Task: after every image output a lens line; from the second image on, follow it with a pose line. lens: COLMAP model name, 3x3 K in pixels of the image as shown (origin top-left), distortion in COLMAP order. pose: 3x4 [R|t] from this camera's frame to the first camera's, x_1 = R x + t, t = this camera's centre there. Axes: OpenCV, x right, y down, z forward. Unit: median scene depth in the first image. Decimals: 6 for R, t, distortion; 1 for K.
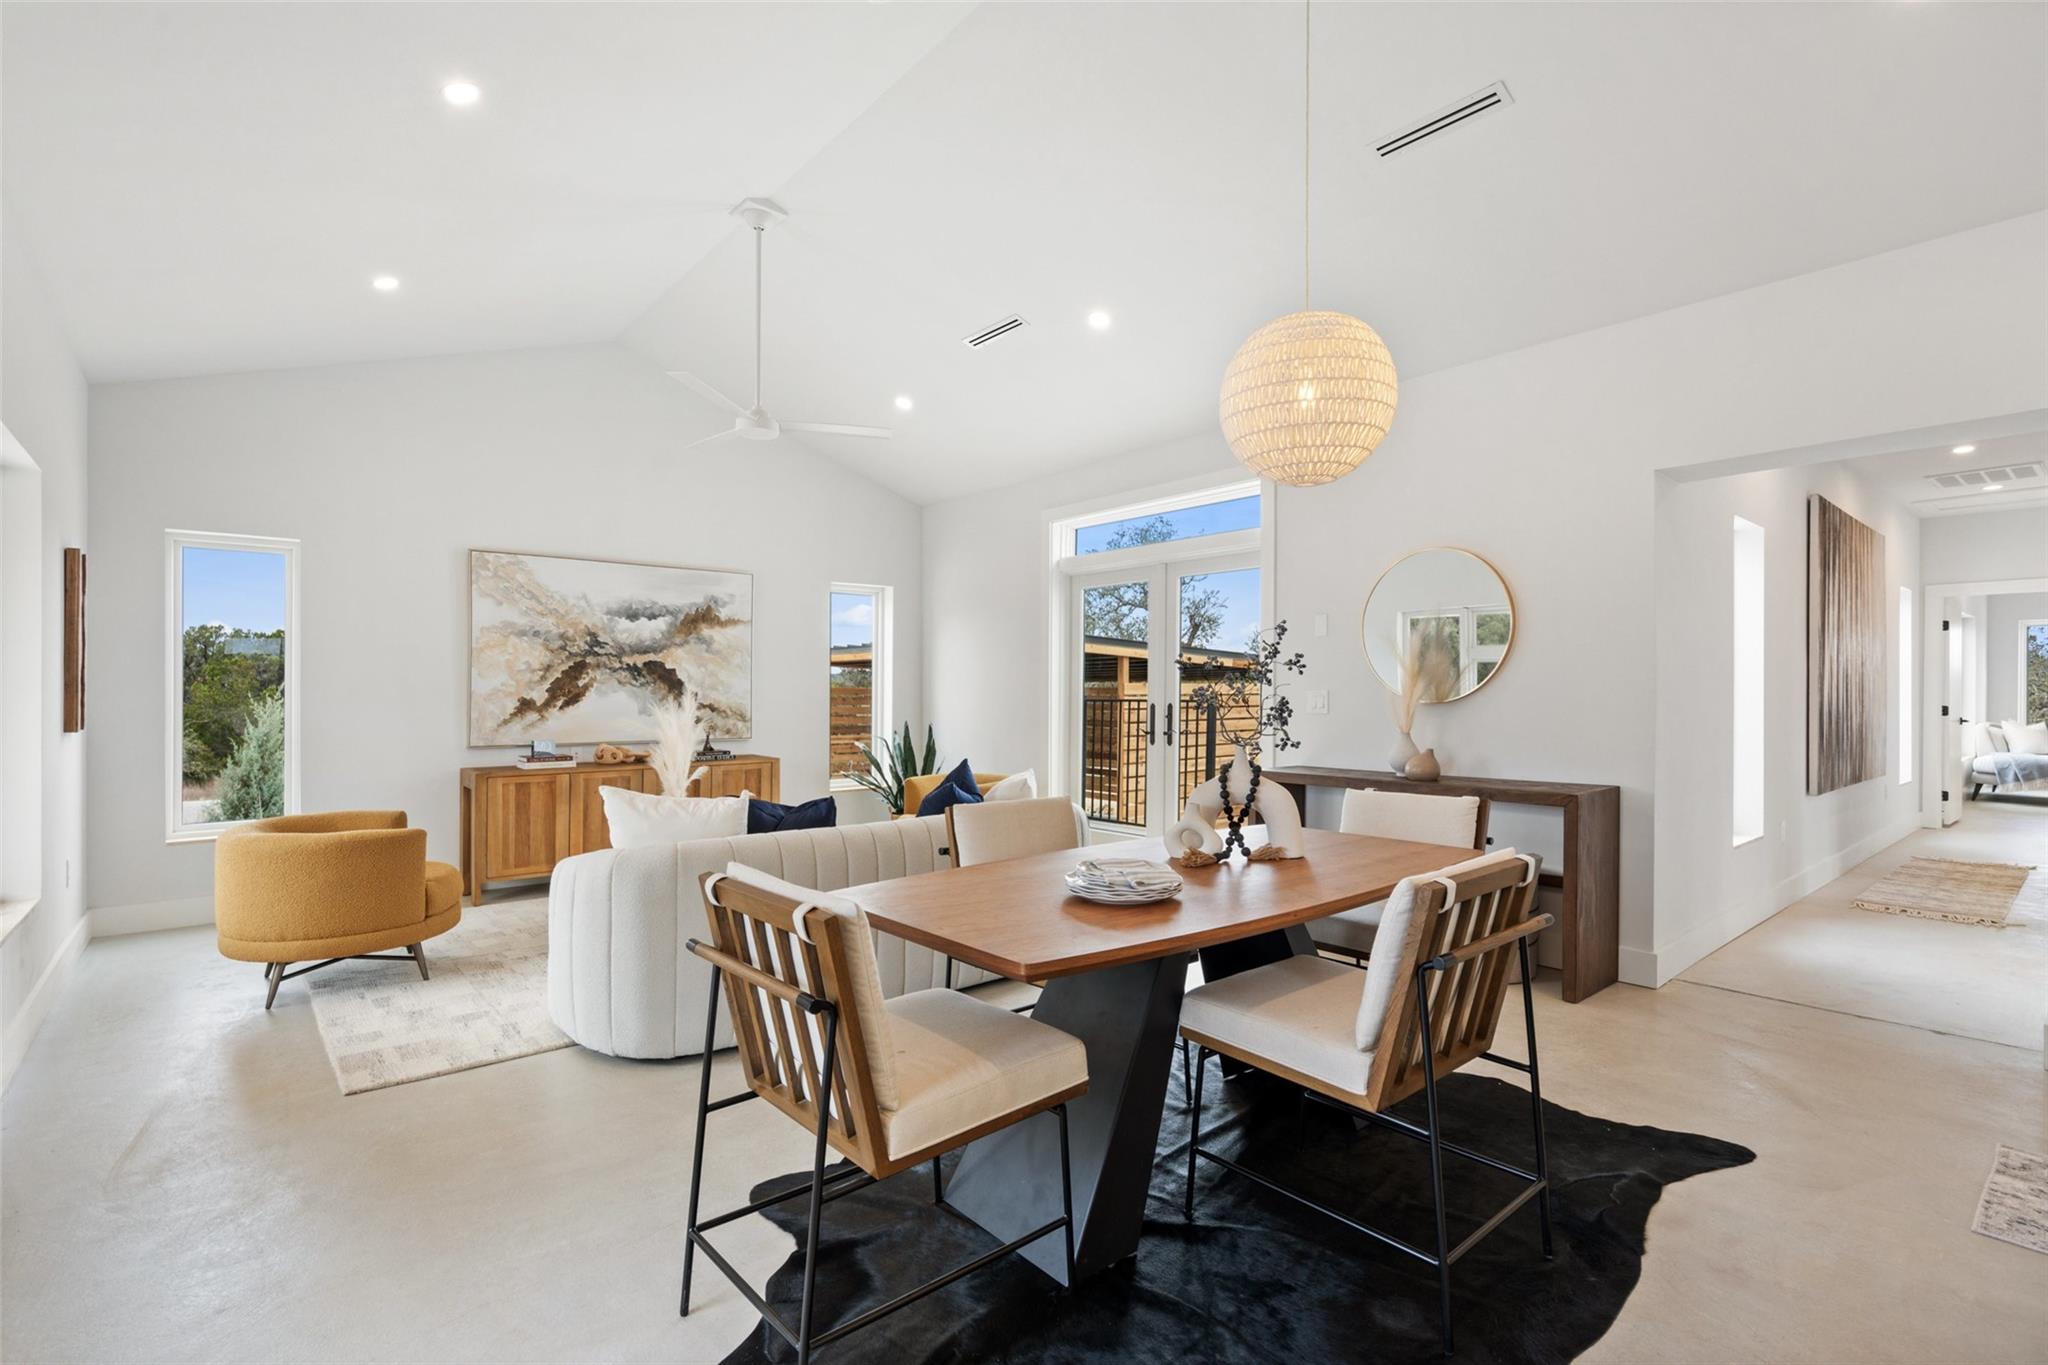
lens RADIAL K [[930.0, 0, 1009.4], [0, 930.0, 681.9], [0, 0, 1]] dist [-0.007374, 0.000571]
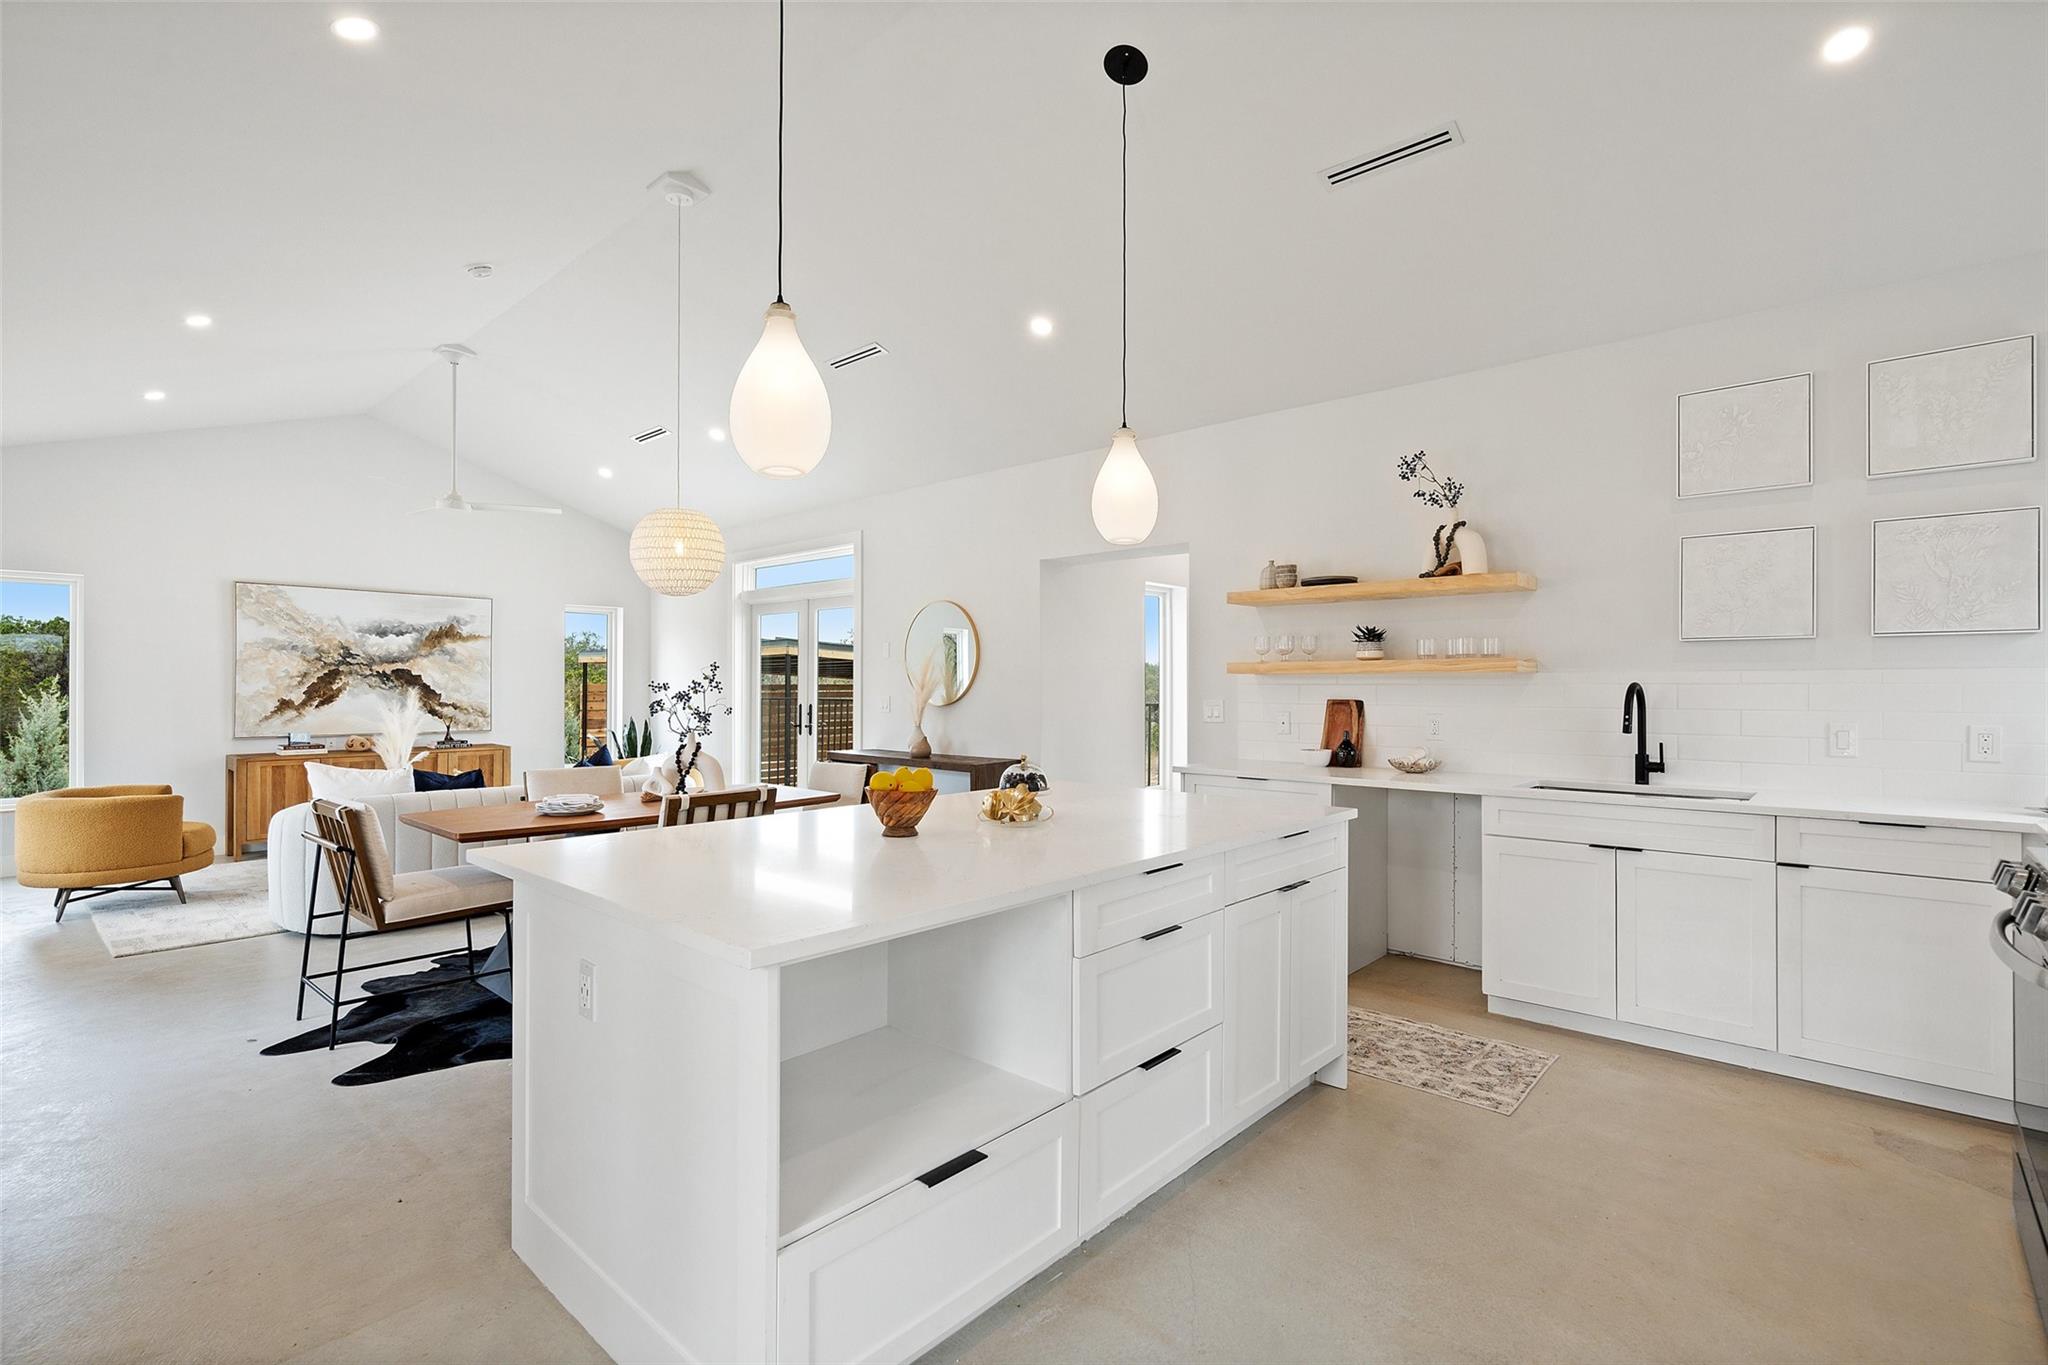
lens RADIAL K [[930.0, 0, 1017.6], [0, 930.0, 678.0], [0, 0, 1]] dist [-0.007374, 0.000571]
pose [[0.990478, 0.004802, 0.137585, 0.290631], [-0.005432, 0.999976, 0.004202, -0.022044], [-0.137562, -0.004910, 0.990481, -0.380140]]
